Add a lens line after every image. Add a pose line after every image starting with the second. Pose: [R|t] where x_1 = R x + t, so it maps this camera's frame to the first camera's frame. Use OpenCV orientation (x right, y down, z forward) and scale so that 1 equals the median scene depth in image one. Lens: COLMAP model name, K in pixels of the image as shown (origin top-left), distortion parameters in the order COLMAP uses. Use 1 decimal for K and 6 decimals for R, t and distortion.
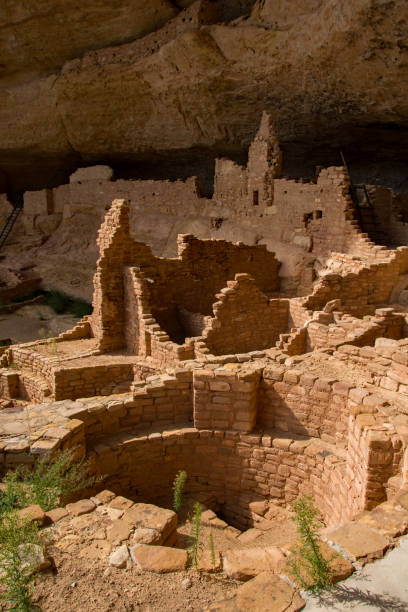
lens RADIAL K [[484.5, 0, 209.3], [0, 484.5, 308.5], [0, 0, 1]] dist [-0.144422, 0.083450]
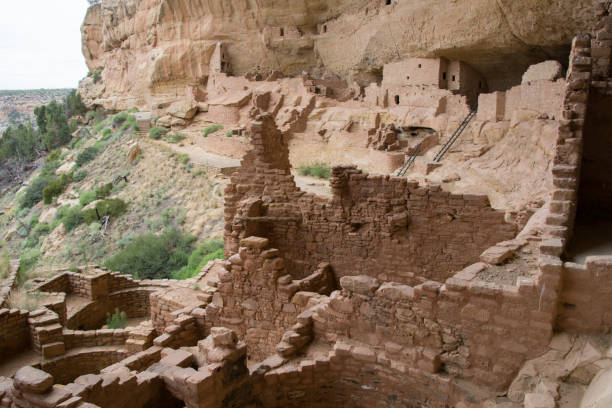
lens RADIAL K [[484.5, 0, 283.0], [0, 484.5, 226.5], [0, 0, 1]] dist [-0.144422, 0.083450]
pose [[0.511058, 0.198861, -0.836226, 0.447107], [-0.165490, 0.977432, 0.131302, -0.127404], [0.843465, 0.071284, 0.532433, 0.502202]]
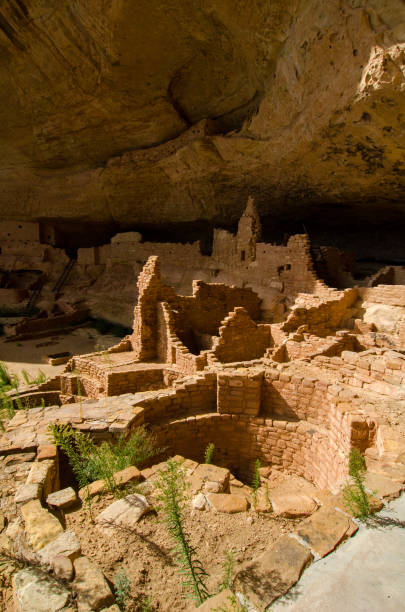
lens RADIAL K [[332.9, 0, 208.6], [0, 332.9, 311.2], [0, 0, 1]] dist [-0.005736, -0.009086]
pose [[0.999805, 0.005933, 0.018832, -0.031821], [-0.004792, 0.998182, -0.060088, 0.001302], [-0.019155, 0.059986, 0.998015, -0.007162]]
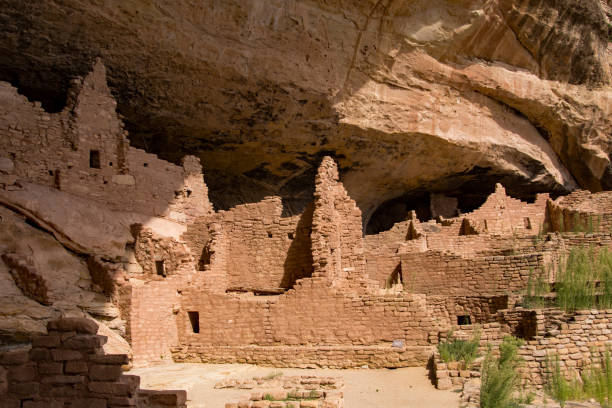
lens RADIAL K [[754.2, 0, 295.0], [0, 754.2, 213.0], [0, 0, 1]] dist [0.087056, 0.000000]
pose [[-0.570562, 0.111319, 0.813675, -1.264853], [0.182182, 0.983242, -0.006769, -0.088860], [-0.800793, 0.144375, -0.581280, 1.717342]]
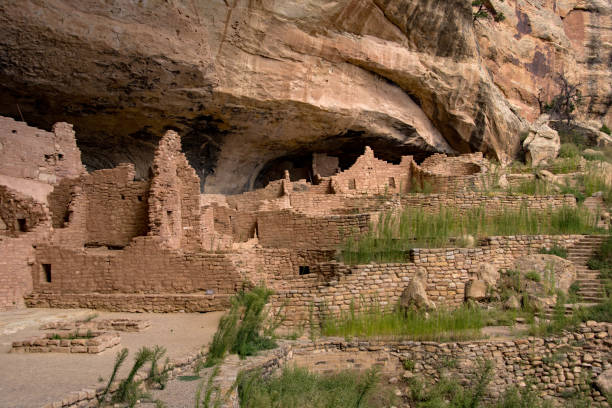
lens RADIAL K [[754.2, 0, 300.6], [0, 754.2, 208.2], [0, 0, 1]] dist [0.087056, 0.000000]
pose [[-0.621235, 0.047295, 0.782195, -1.602776], [0.166762, 0.983292, 0.072992, -0.098650], [-0.765674, 0.175786, -0.618743, 1.656127]]
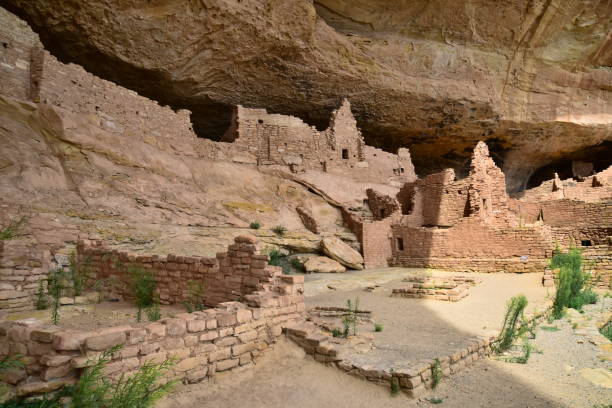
lens RADIAL K [[434.3, 0, 303.2], [0, 434.3, 206.9], [0, 0, 1]] dist [-0.115823, 0.086708]
pose [[-0.169836, 0.079413, 0.982267, -1.307625], [0.212075, 0.976339, -0.042266, -0.059291], [-0.962382, 0.201136, -0.182659, 1.615624]]
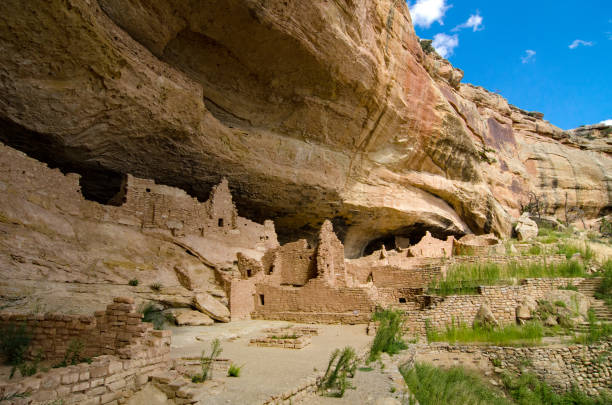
lens RADIAL K [[368.2, 0, 300.0], [0, 368.2, 204.4], [0, 0, 1]] dist [0.001466, -0.010543]
pose [[-0.459328, 0.211384, 0.862748, -1.368596], [0.185136, 0.972723, -0.139763, -0.067988], [-0.868759, 0.095529, -0.485934, 1.618035]]
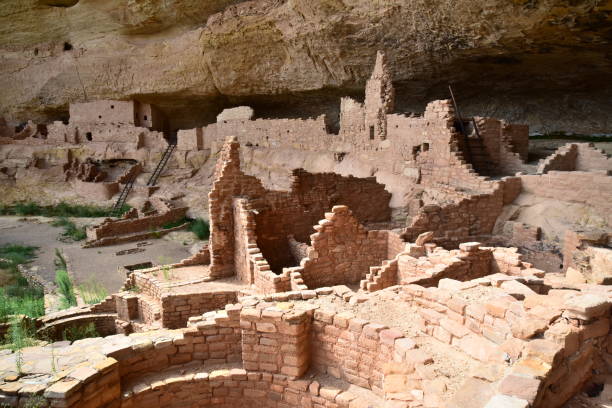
lens RADIAL K [[434.3, 0, 308.1], [0, 434.3, 200.1], [0, 0, 1]] dist [-0.115823, 0.086708]
pose [[0.993358, -0.000996, -0.115063, 0.077762], [-0.007860, 0.997040, -0.076483, -0.009258], [0.114798, 0.076879, 0.990409, 0.060150]]
